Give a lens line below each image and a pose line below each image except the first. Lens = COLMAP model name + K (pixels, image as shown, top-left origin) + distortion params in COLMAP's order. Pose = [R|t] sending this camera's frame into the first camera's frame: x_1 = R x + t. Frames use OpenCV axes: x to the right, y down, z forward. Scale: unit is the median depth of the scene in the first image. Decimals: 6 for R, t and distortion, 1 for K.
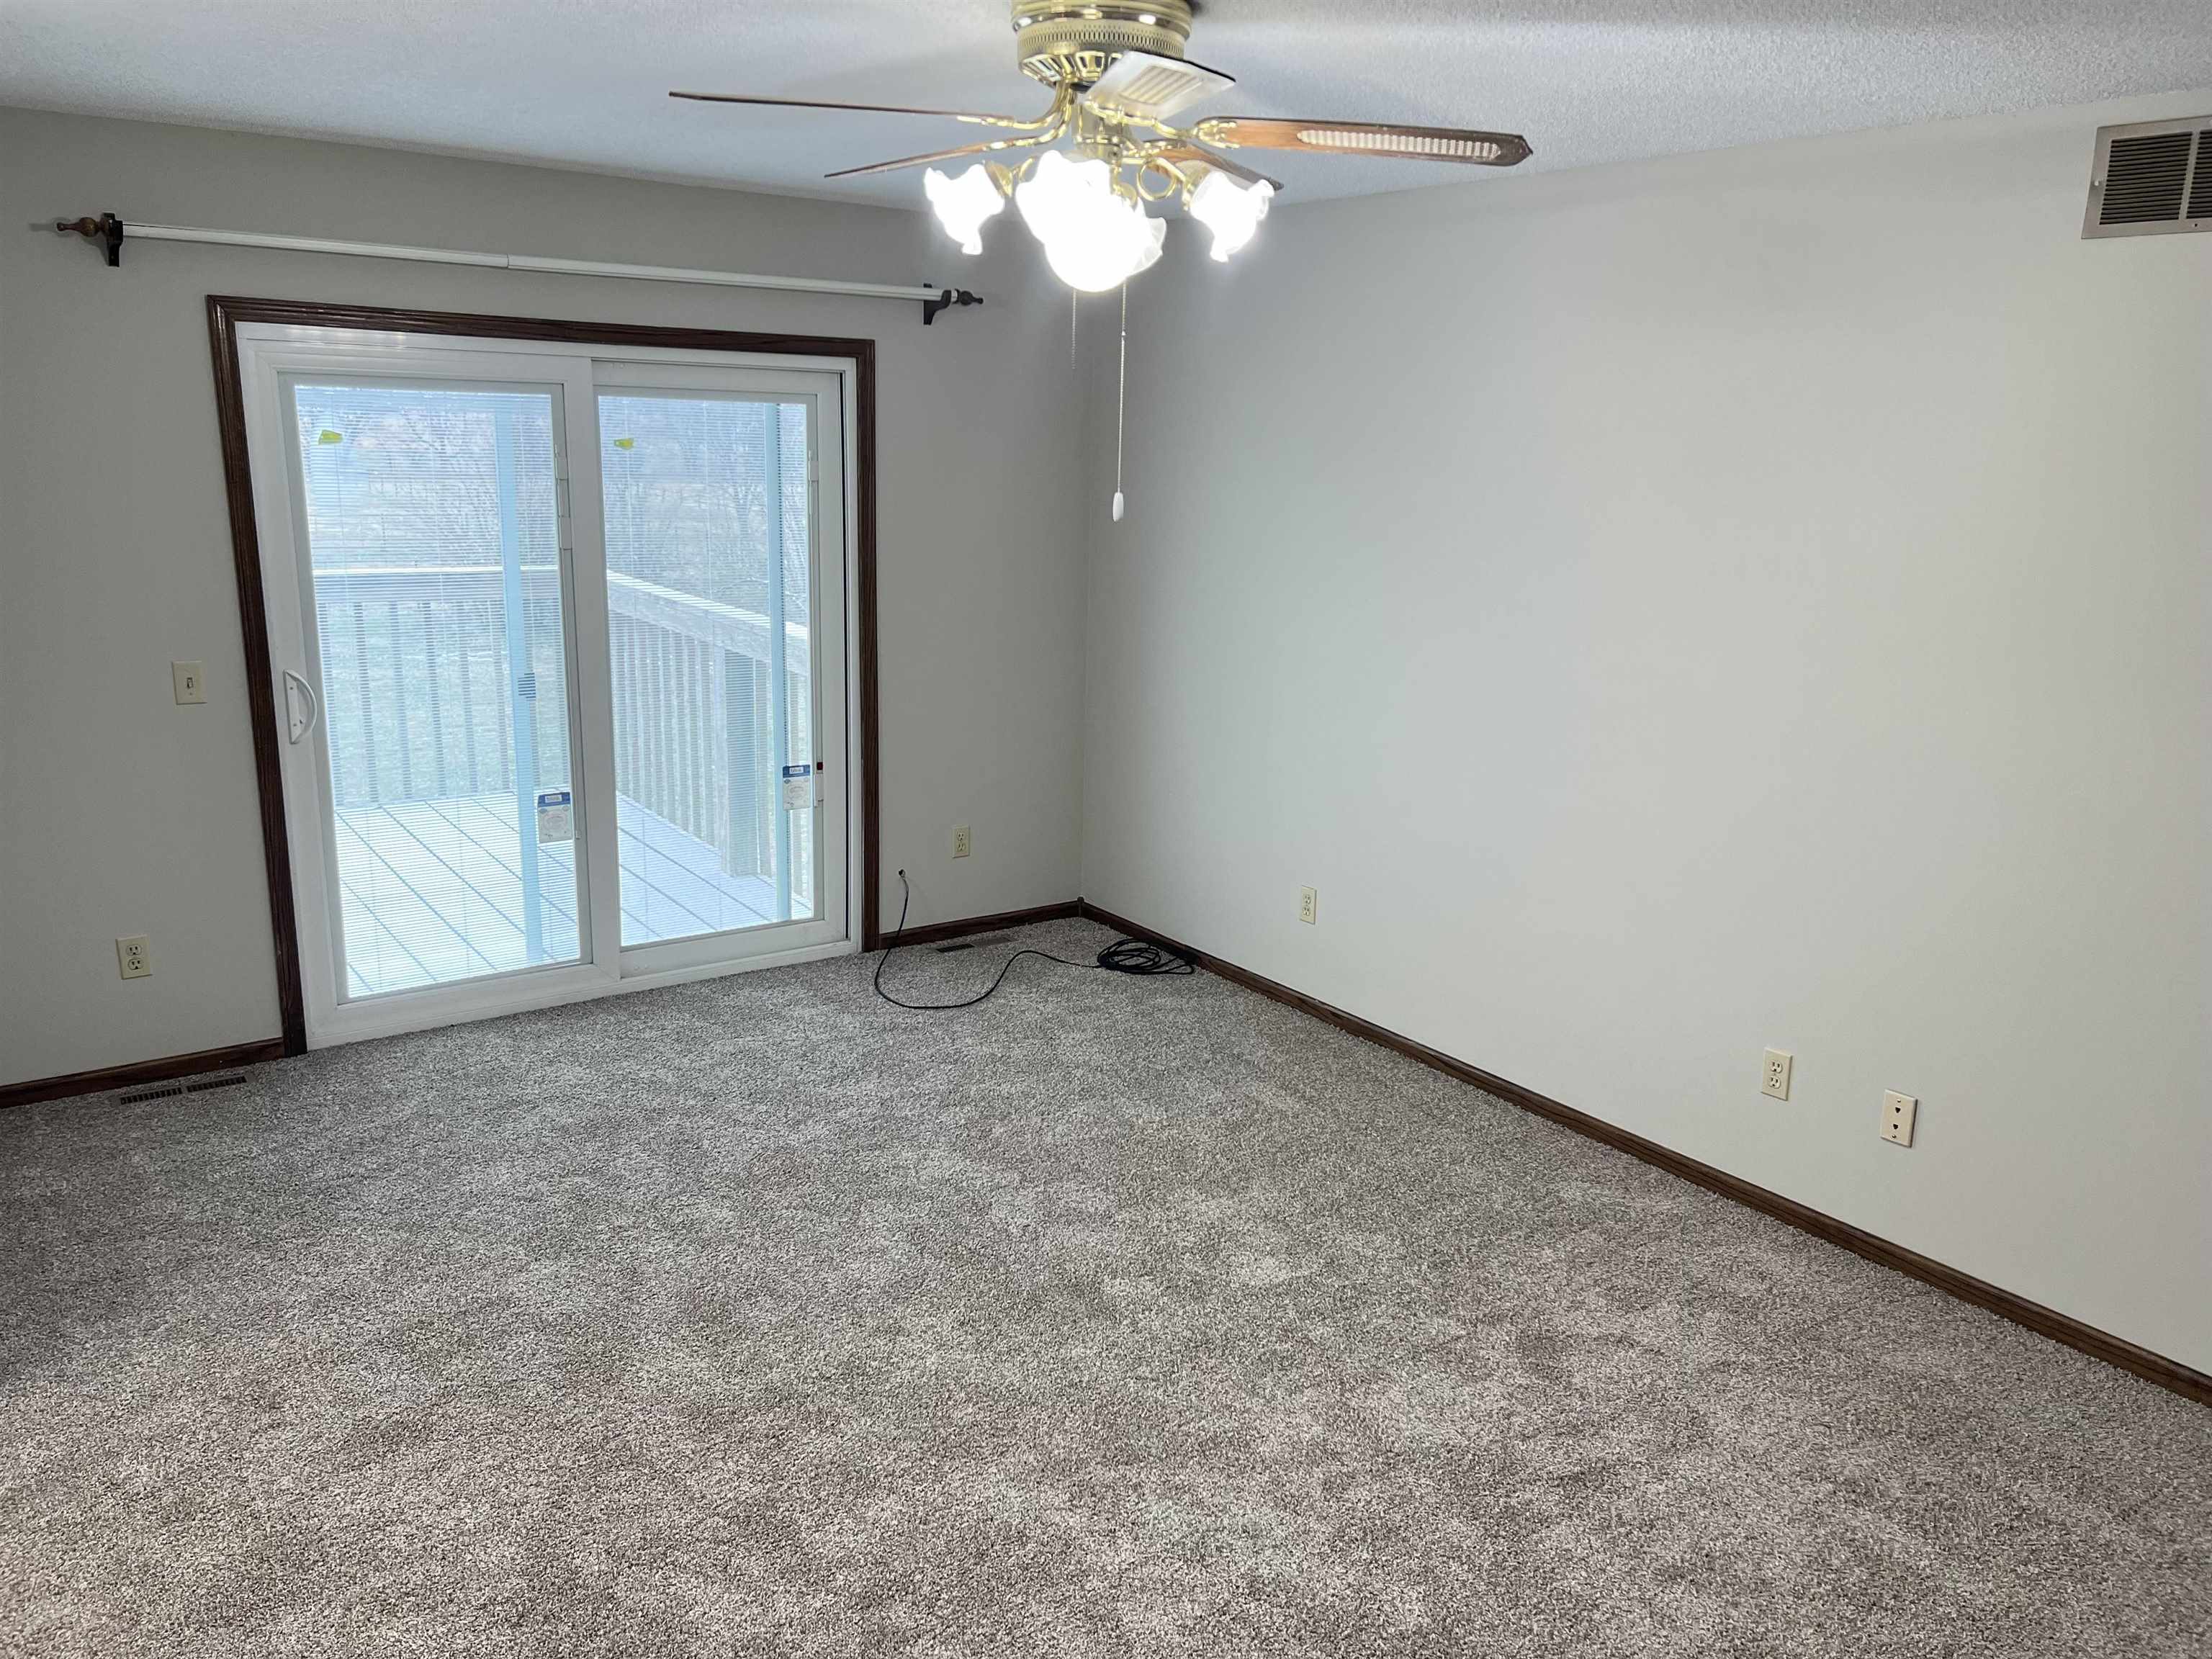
lens RADIAL K [[1693.2, 0, 1119.1], [0, 1693.2, 825.3], [0, 0, 1]] dist [0.077201, -0.075130]
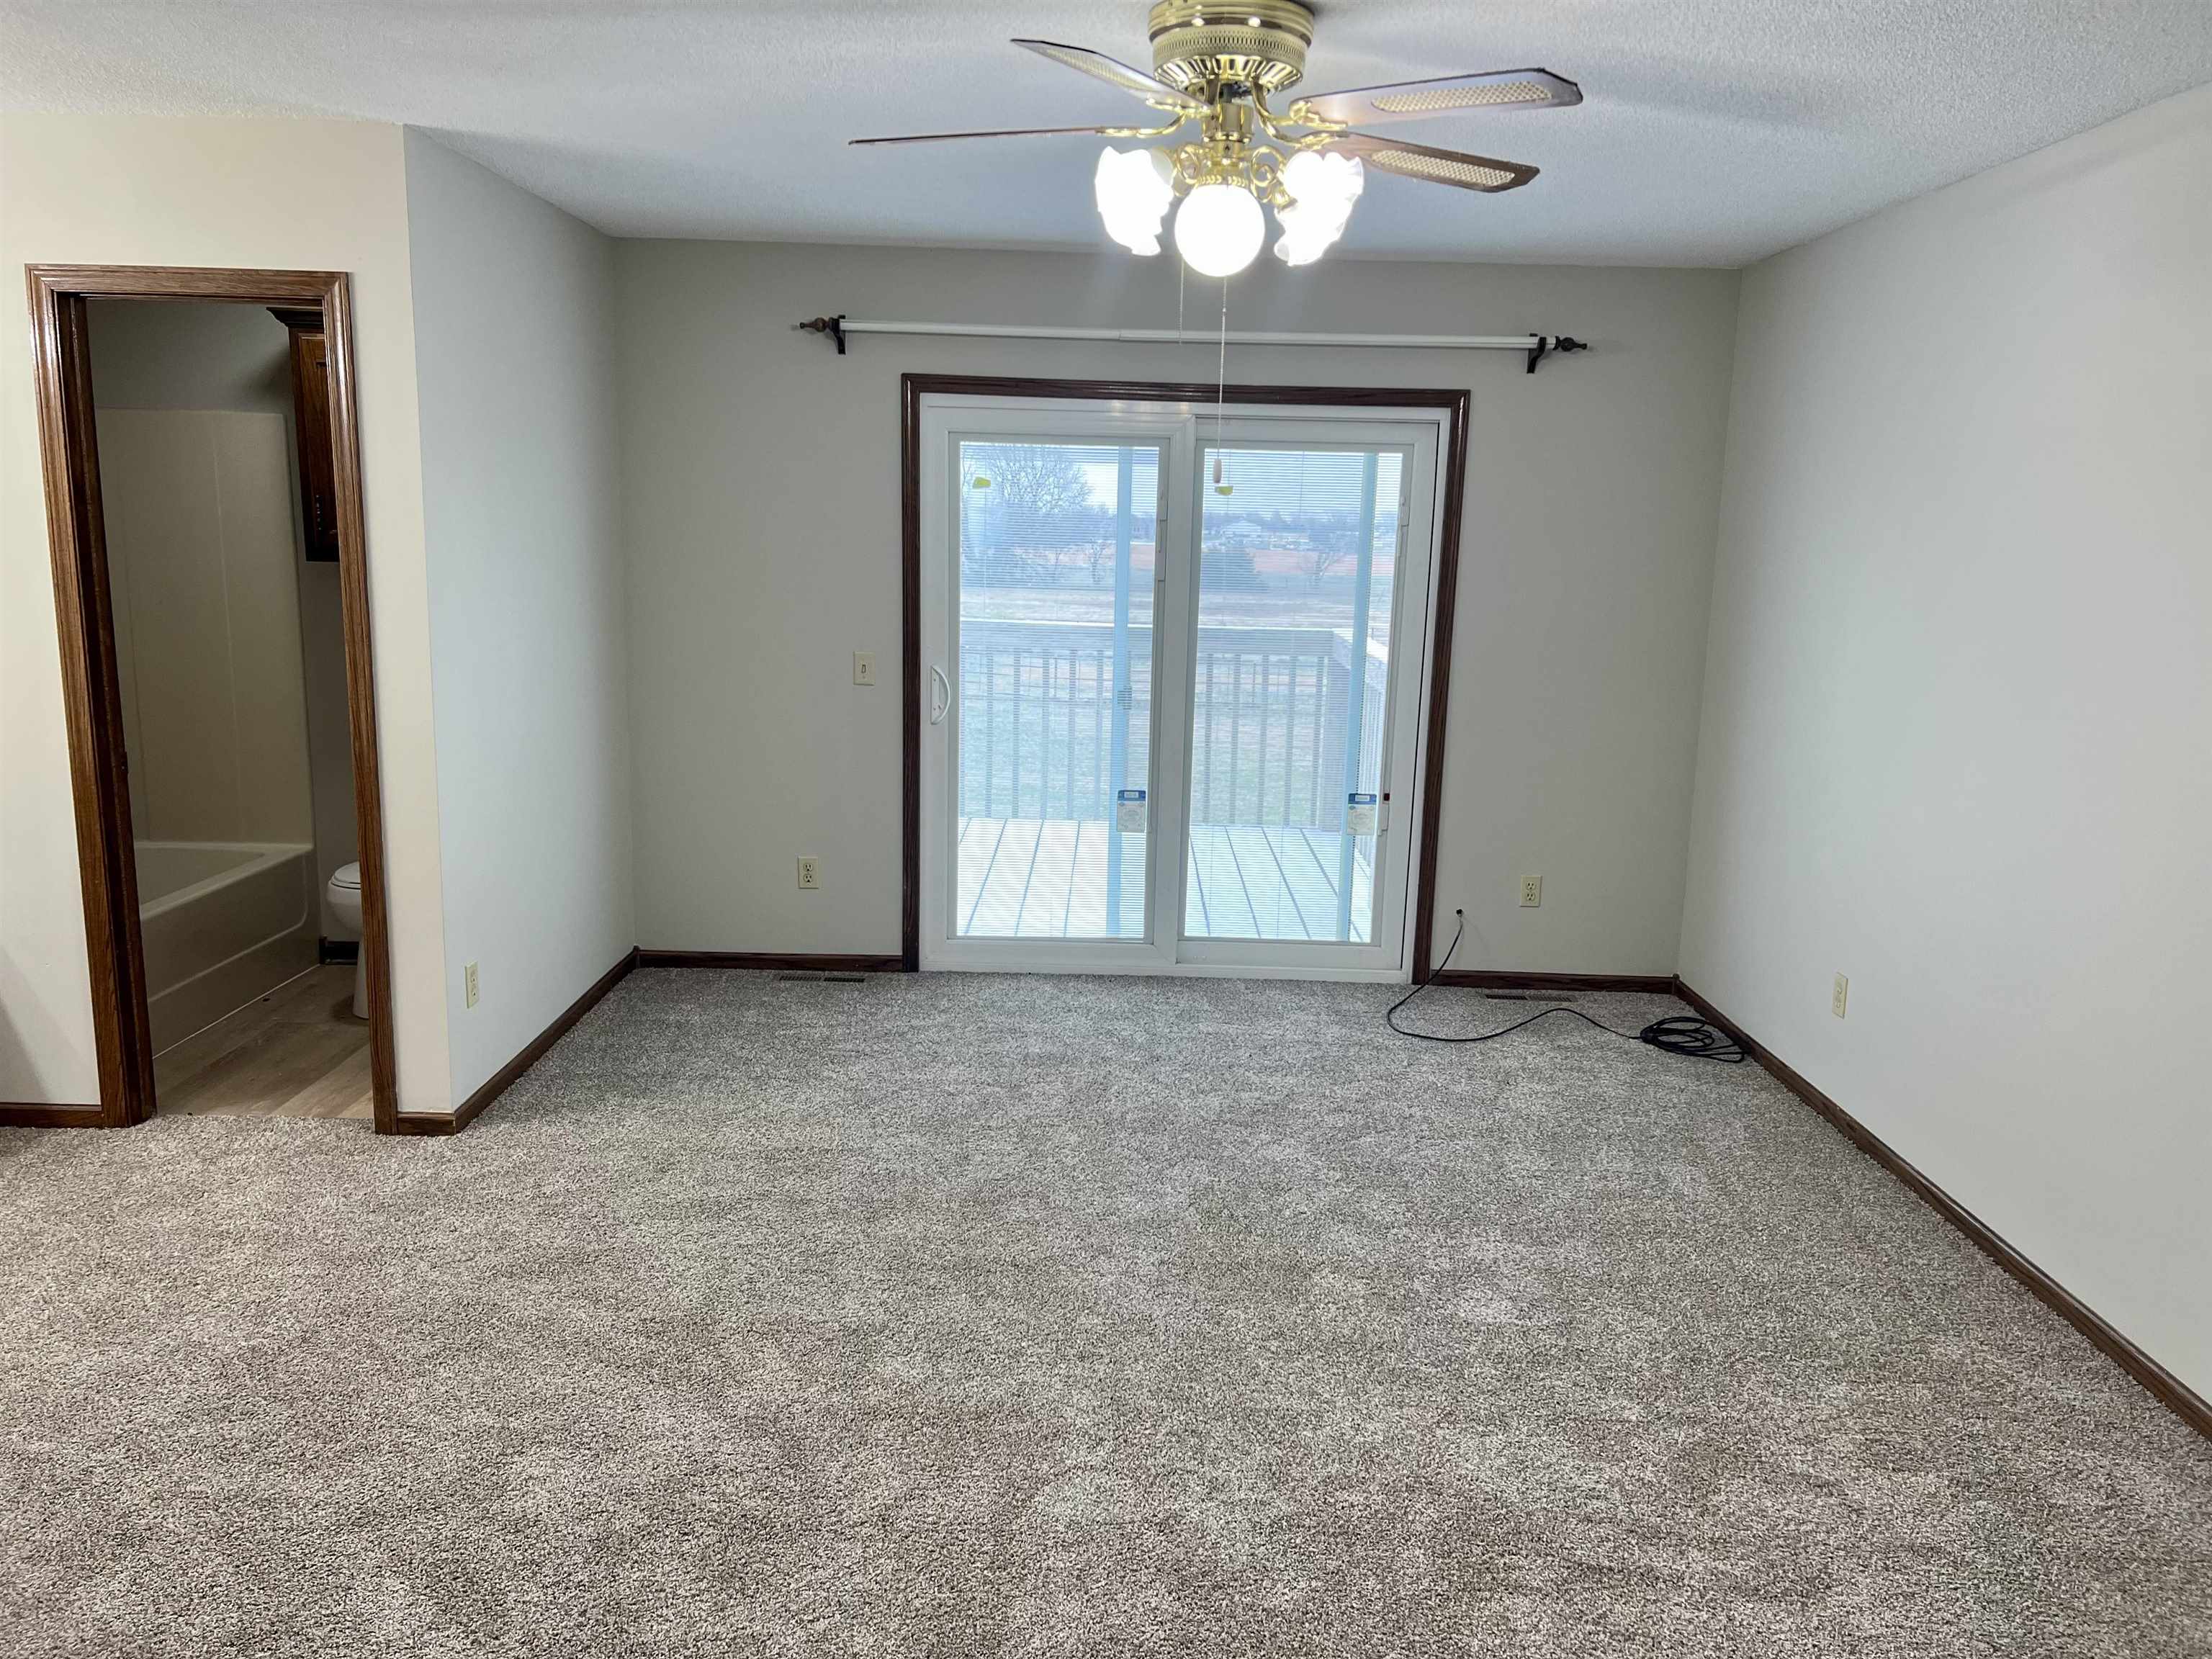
lens RADIAL K [[1693.2, 0, 1113.5], [0, 1693.2, 822.3], [0, 0, 1]] dist [0.077201, -0.075130]
pose [[0.807019, 0.097633, -0.582398, 0.323195], [-0.141408, 0.989495, -0.030068, 0.038669], [0.573345, 0.106622, 0.812347, 0.063923]]
